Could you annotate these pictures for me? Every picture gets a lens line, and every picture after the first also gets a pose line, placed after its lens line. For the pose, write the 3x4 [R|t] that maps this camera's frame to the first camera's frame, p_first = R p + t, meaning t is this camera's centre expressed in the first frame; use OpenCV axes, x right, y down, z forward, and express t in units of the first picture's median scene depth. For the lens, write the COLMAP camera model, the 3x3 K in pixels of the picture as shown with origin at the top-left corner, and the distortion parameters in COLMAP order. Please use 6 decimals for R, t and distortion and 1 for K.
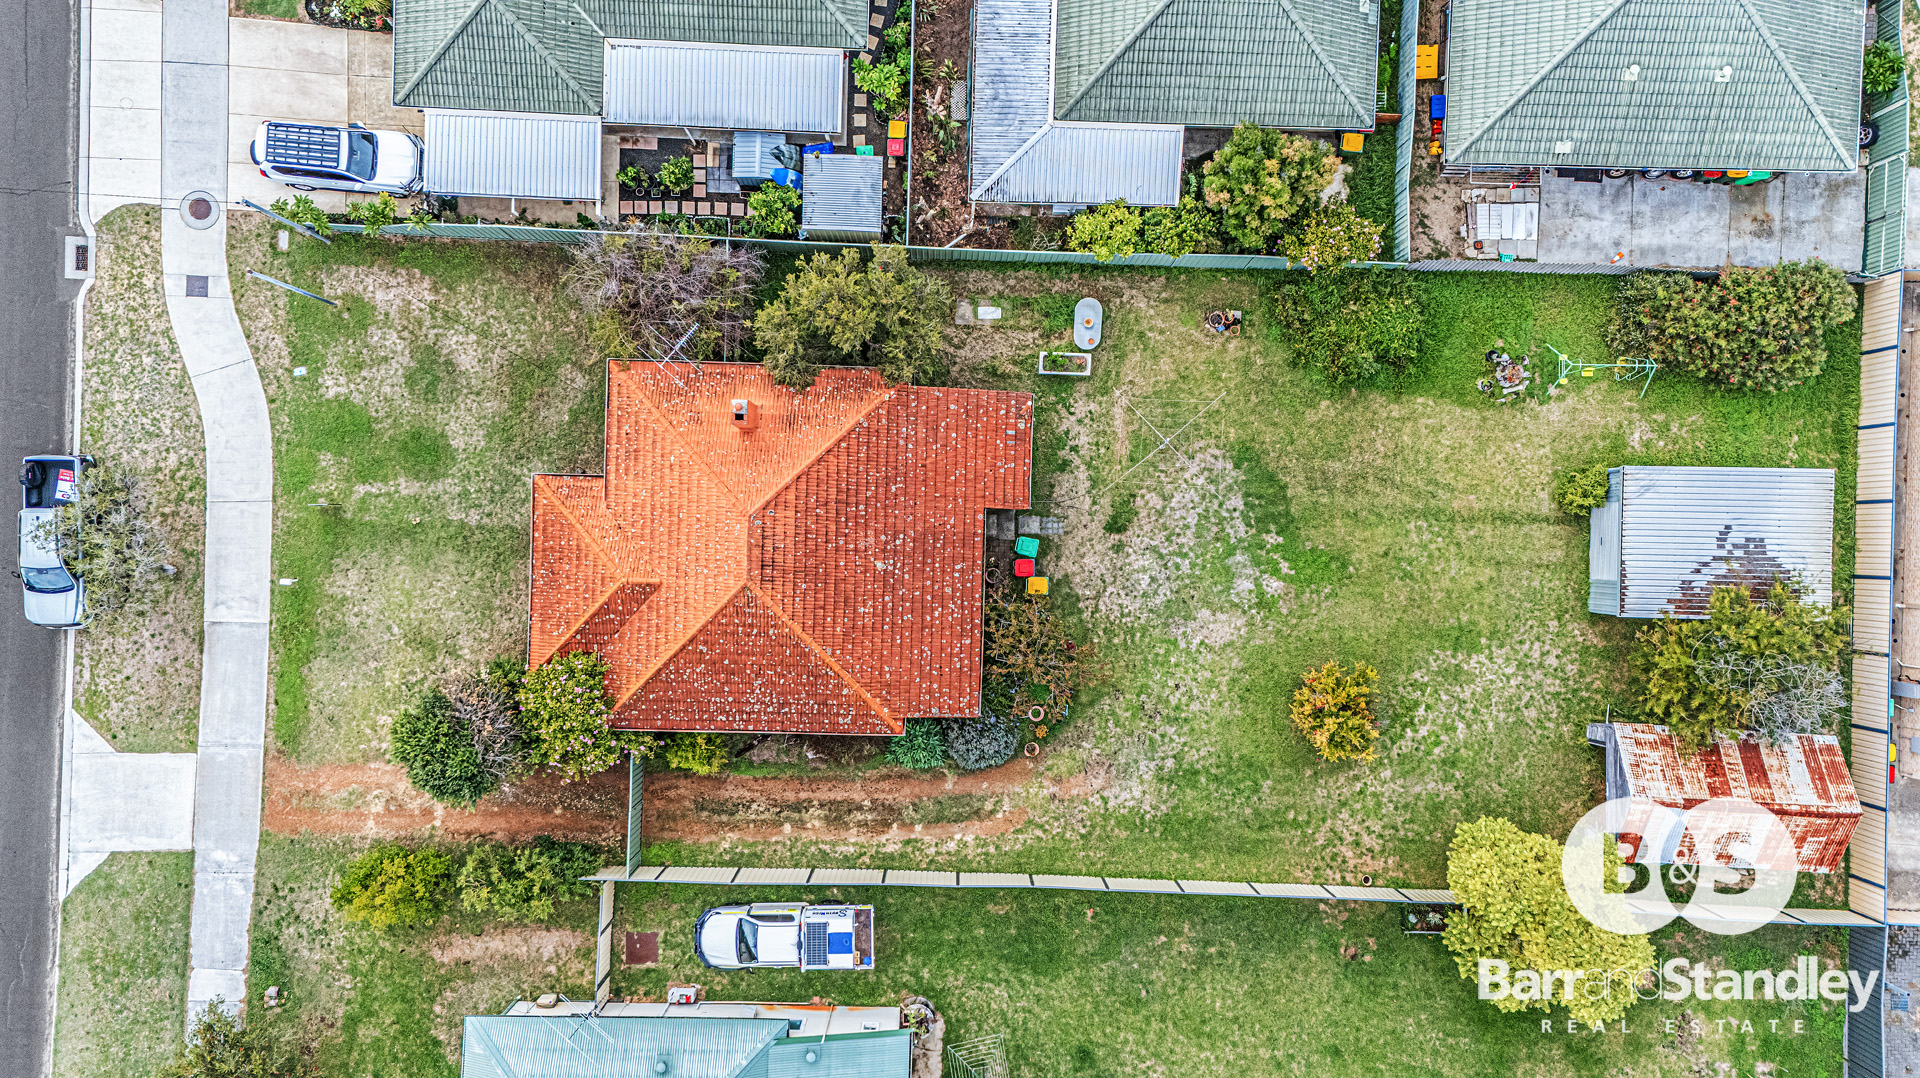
lens RADIAL K [[1376.7, 0, 959.3], [0, 1376.7, 547.3], [0, 0, 1]] dist [0.136390, -0.106904]
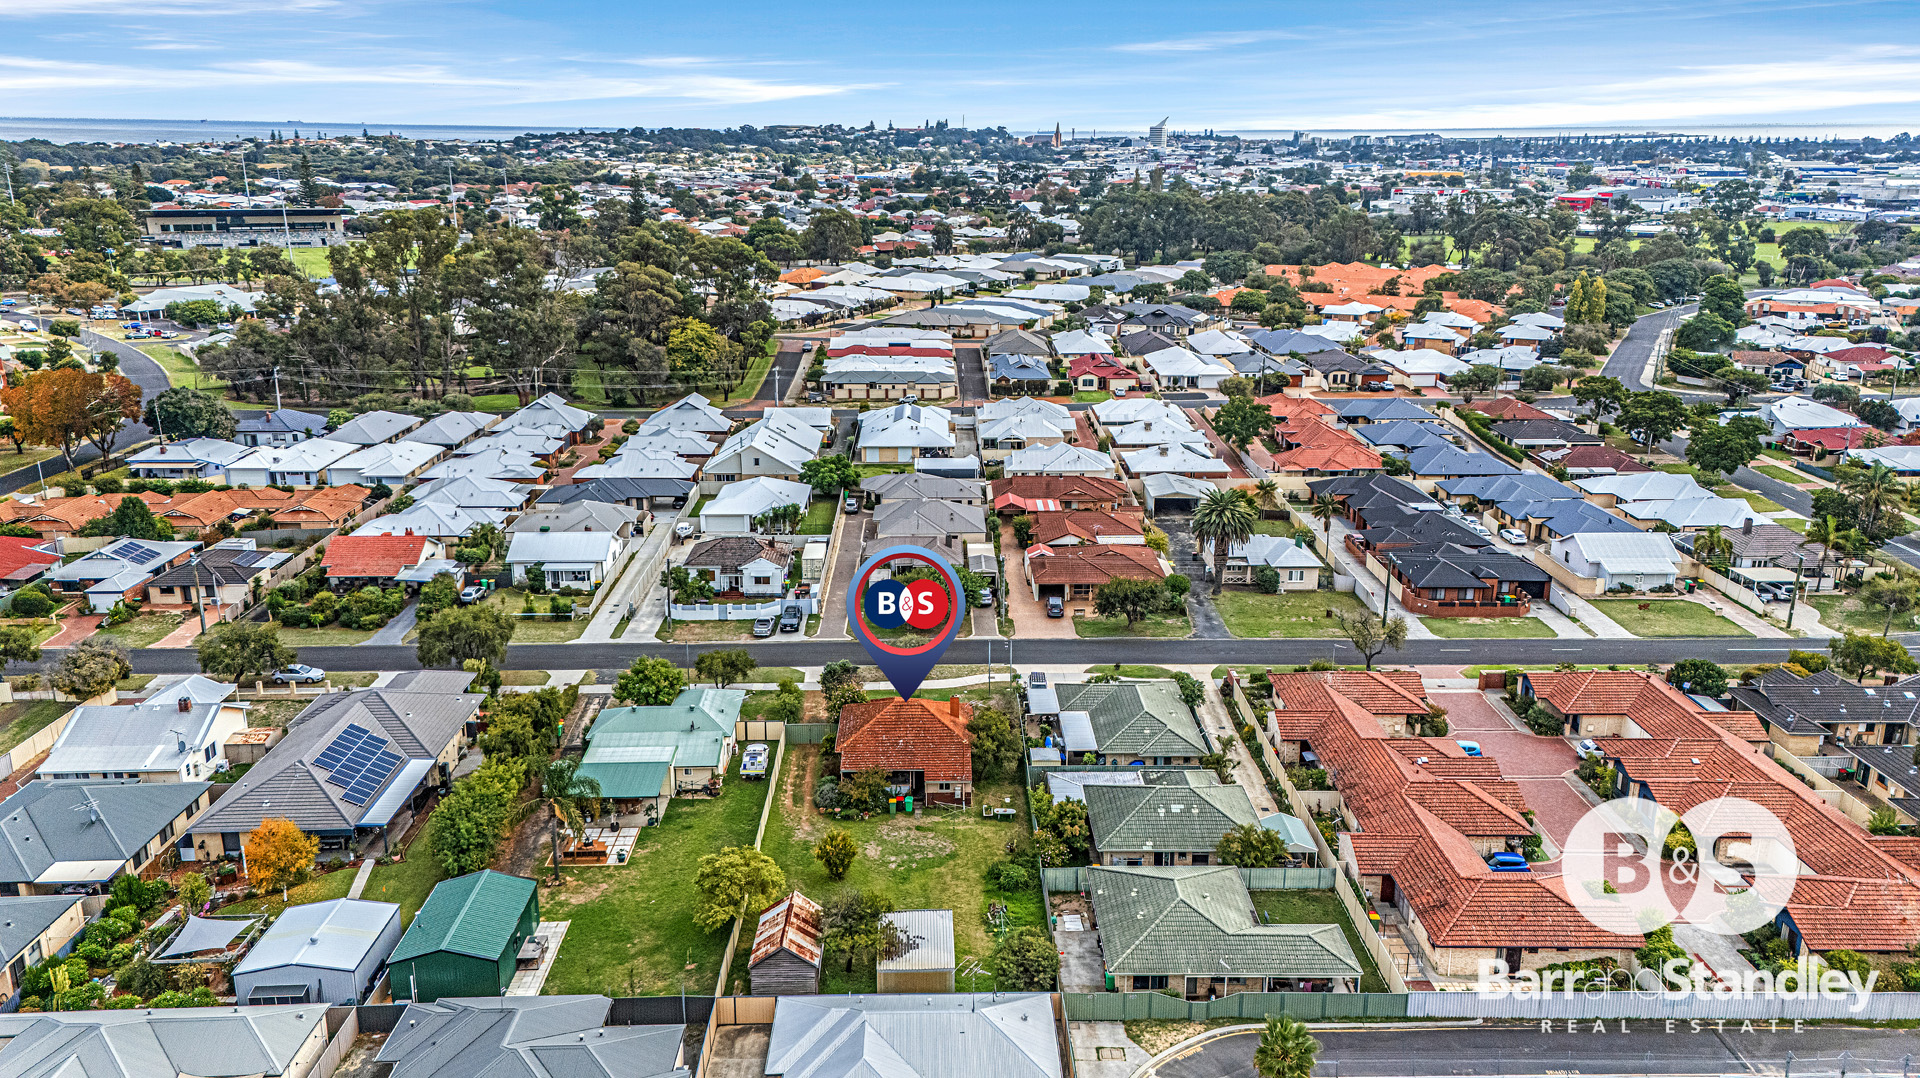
lens RADIAL K [[1376.7, 0, 959.3], [0, 1376.7, 547.3], [0, 0, 1]] dist [0.136390, -0.106904]
pose [[0.049477, 0.279756, -0.958795, 2.180374], [-0.998773, 0.011956, -0.048051, 0.022479], [-0.001980, 0.959997, 0.280005, -0.084316]]
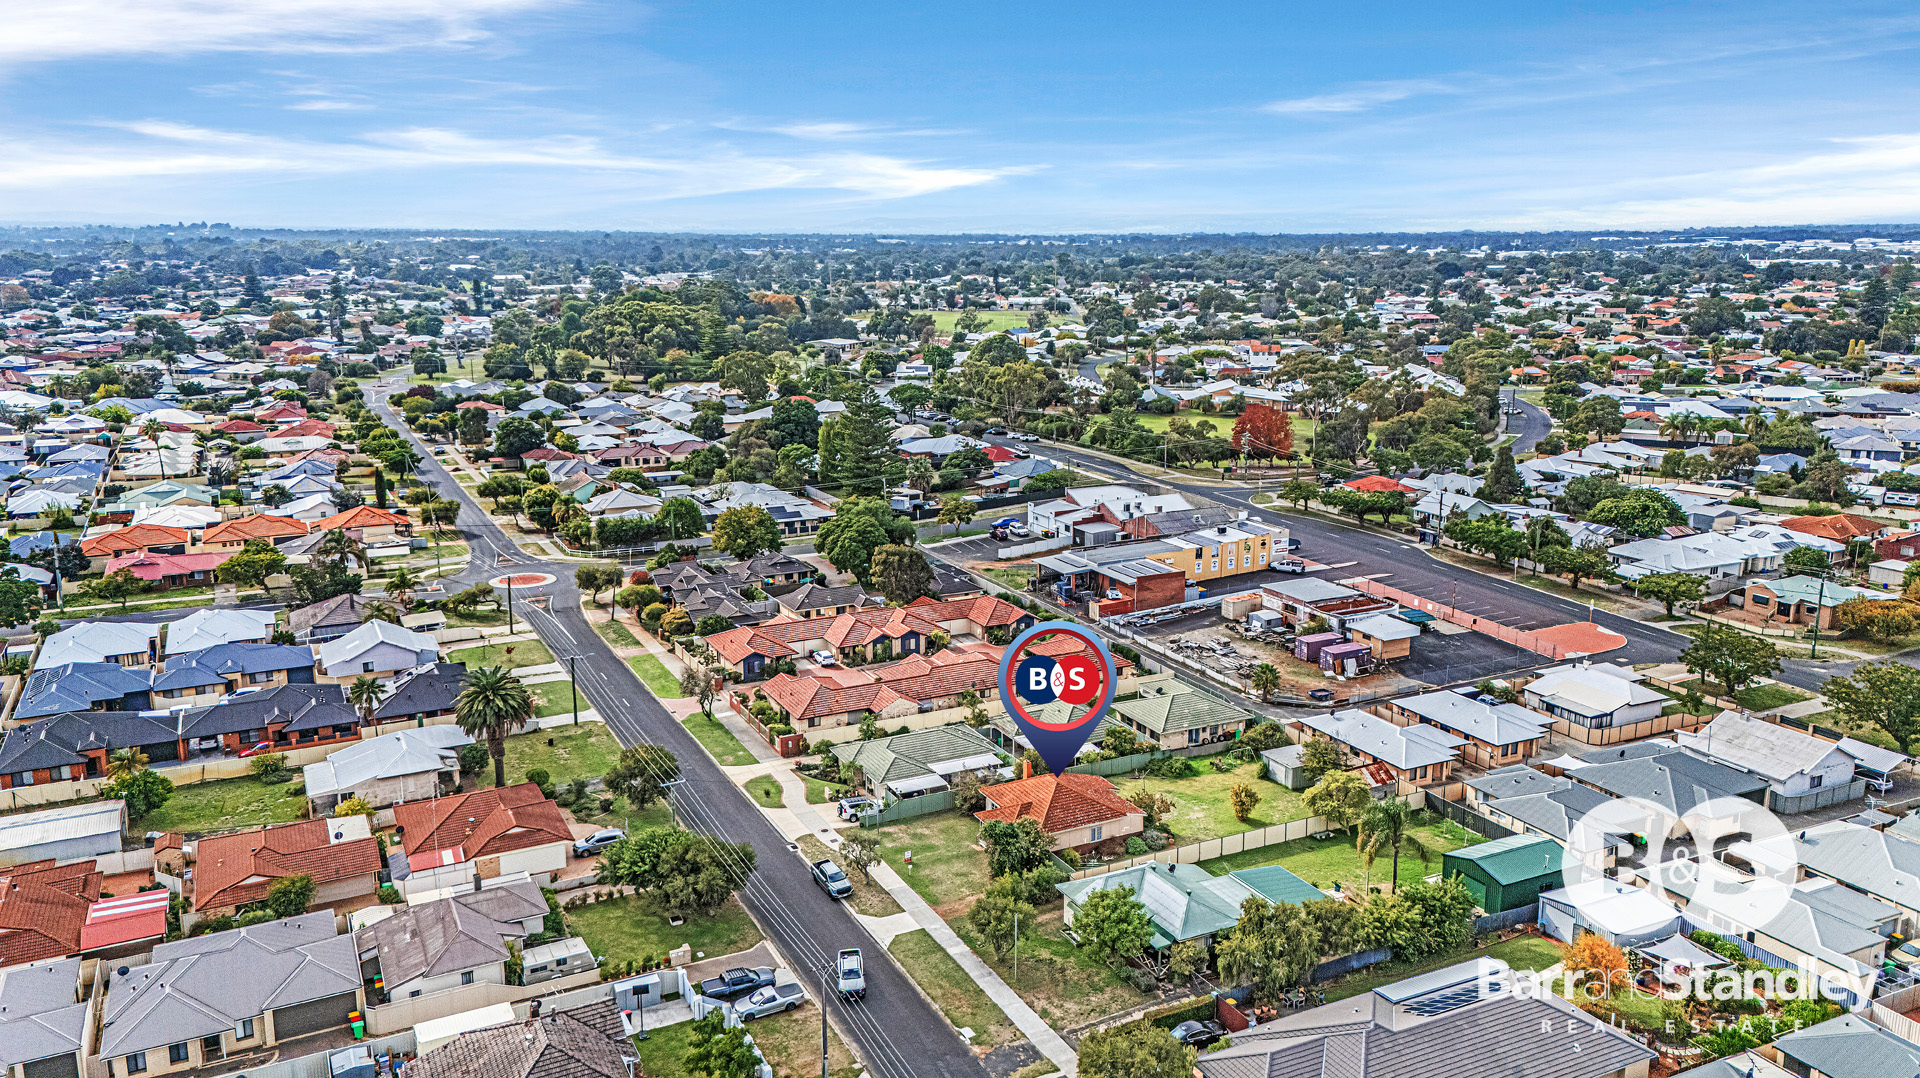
lens RADIAL K [[1376.7, 0, 959.3], [0, 1376.7, 547.3], [0, 0, 1]] dist [0.136390, -0.106904]
pose [[0.886392, -0.127467, 0.445040, -1.431942], [0.462475, 0.200978, -0.863554, 2.165355], [0.020631, 0.971267, 0.237095, -0.215470]]
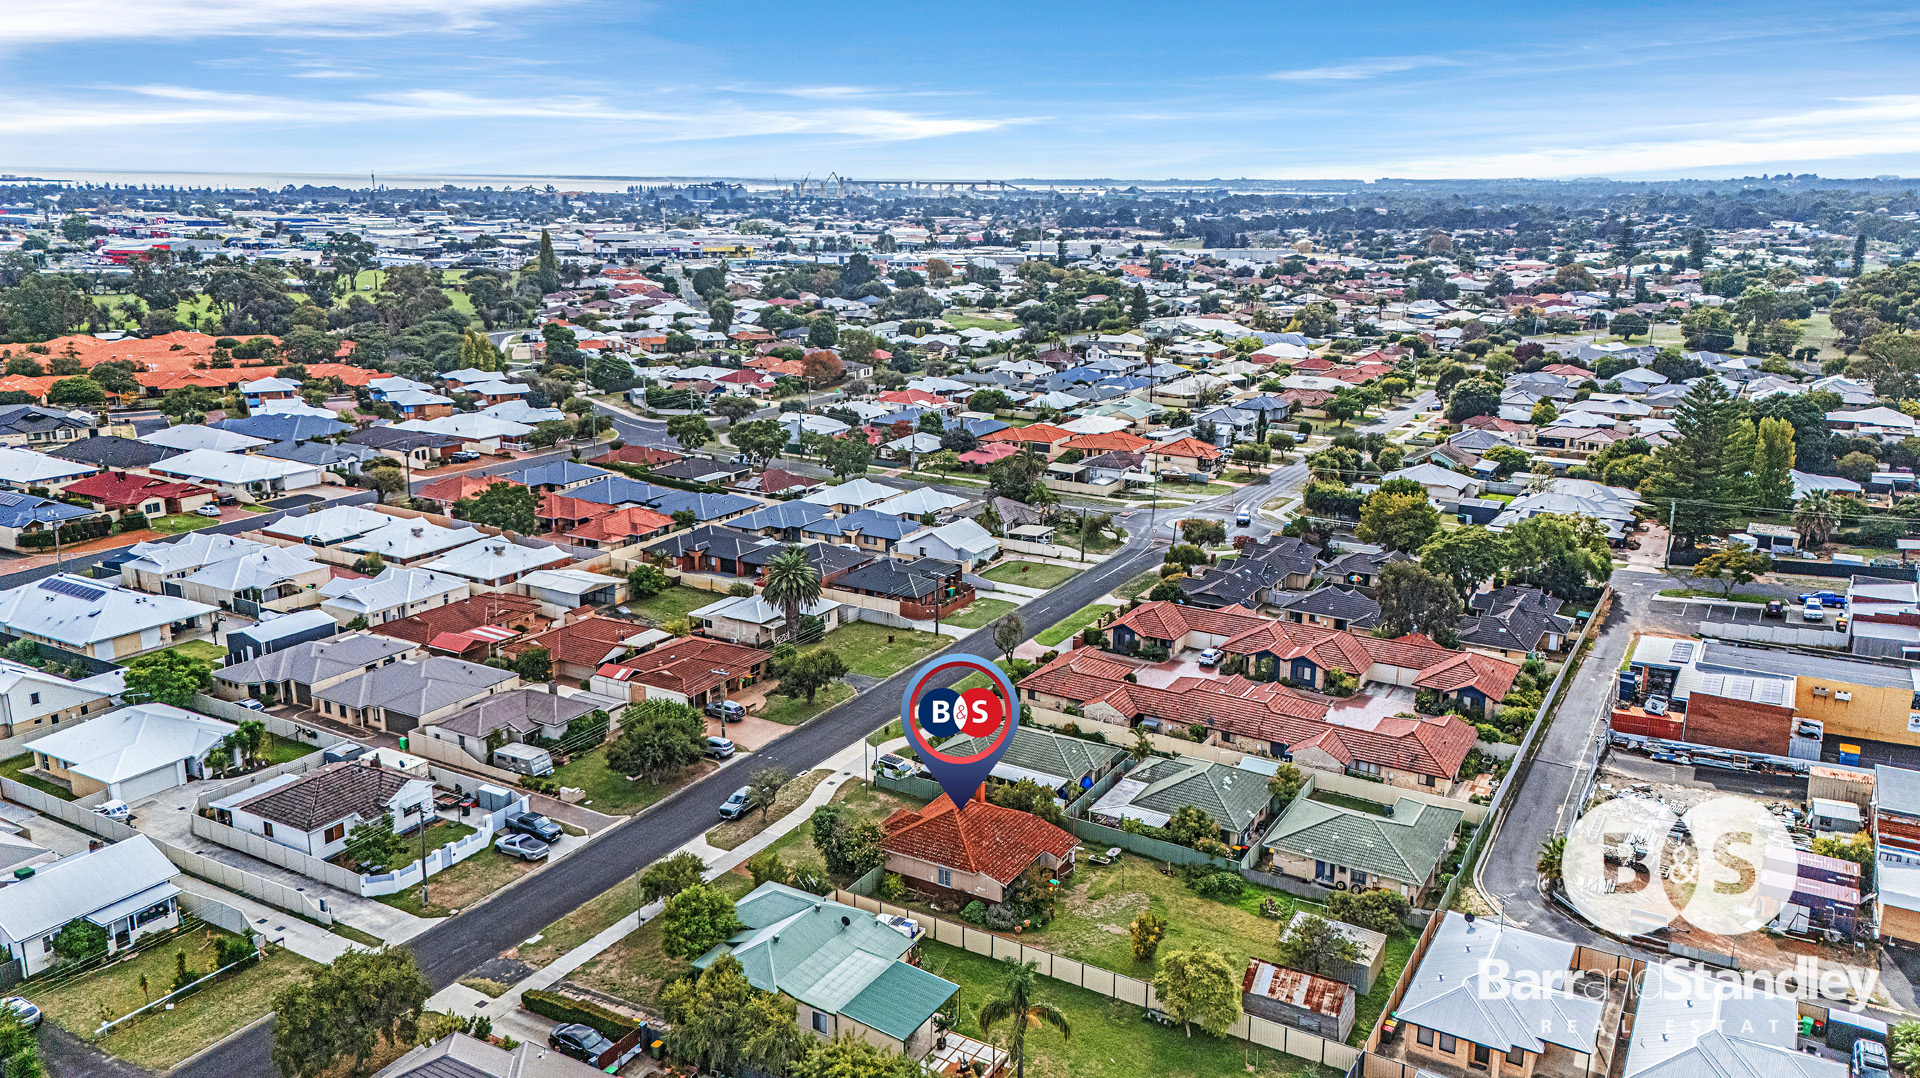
lens RADIAL K [[1376.7, 0, 959.3], [0, 1376.7, 547.3], [0, 0, 1]] dist [0.136390, -0.106904]
pose [[0.873709, 0.107879, -0.474337, 0.961792], [-0.486226, 0.223241, -0.844836, 1.911114], [0.014752, 0.968775, 0.247501, -0.146190]]
